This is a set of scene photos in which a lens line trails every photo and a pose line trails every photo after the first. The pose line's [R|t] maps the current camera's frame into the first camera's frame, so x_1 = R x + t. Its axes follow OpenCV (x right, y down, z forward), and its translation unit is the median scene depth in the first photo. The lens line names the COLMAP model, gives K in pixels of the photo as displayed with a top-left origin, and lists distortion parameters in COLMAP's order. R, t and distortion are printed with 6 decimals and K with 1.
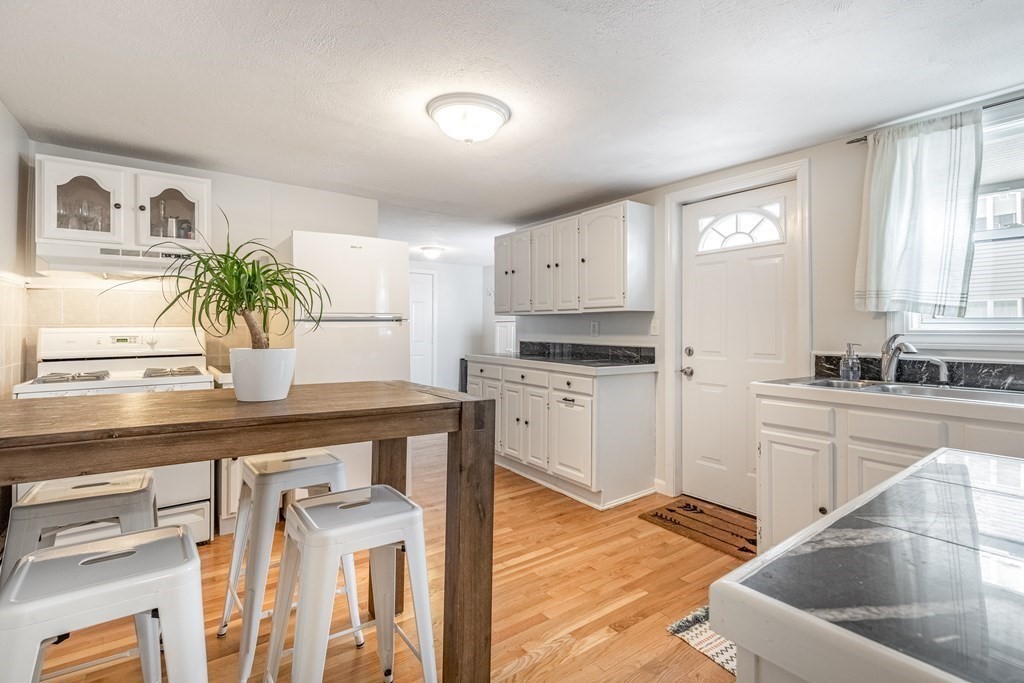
lens RADIAL K [[493.5, 0, 527.3], [0, 493.5, 319.1], [0, 0, 1]] dist [0.002934, -0.000331]
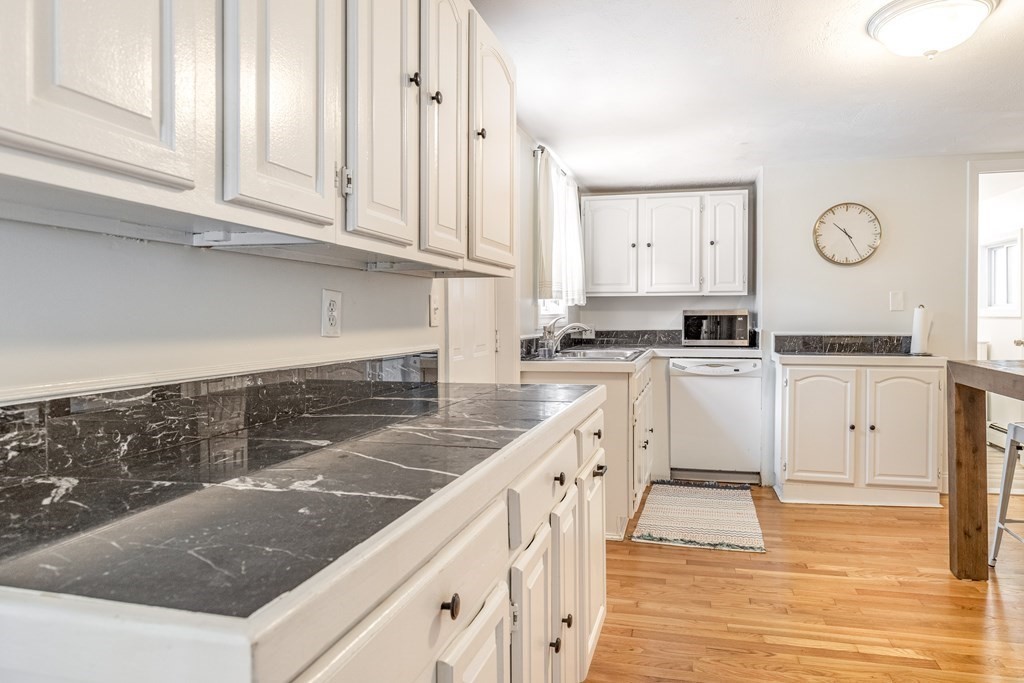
lens RADIAL K [[580.4, 0, 576.9], [0, 580.4, 323.6], [0, 0, 1]] dist [-0.003307, 0.000335]
pose [[-0.645857, -0.011055, 0.763378, -0.383471], [-0.010255, 0.999931, 0.005804, 0.033759], [-0.763390, -0.004080, -0.645926, 1.702685]]
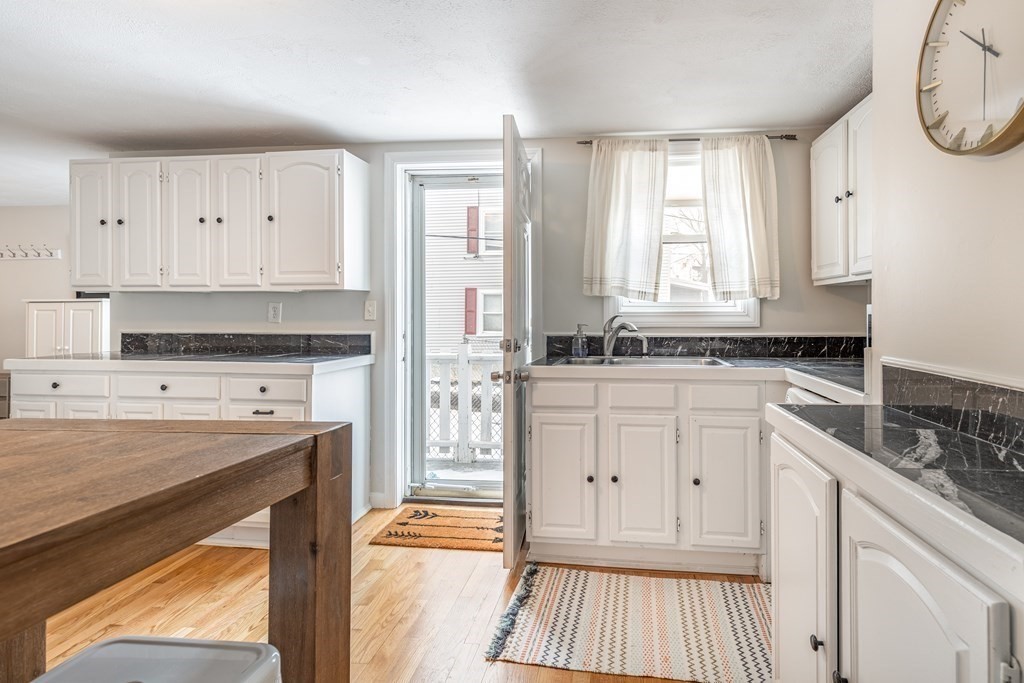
lens RADIAL K [[524.0, 0, 579.1], [0, 524.0, 310.8], [0, 0, 1]] dist [0.002185, -0.000982]
pose [[0.676548, 0.000011, 0.736398, -0.206105], [-0.009247, 0.999921, 0.008481, 0.008513], [-0.736340, -0.012547, 0.676495, 0.196558]]
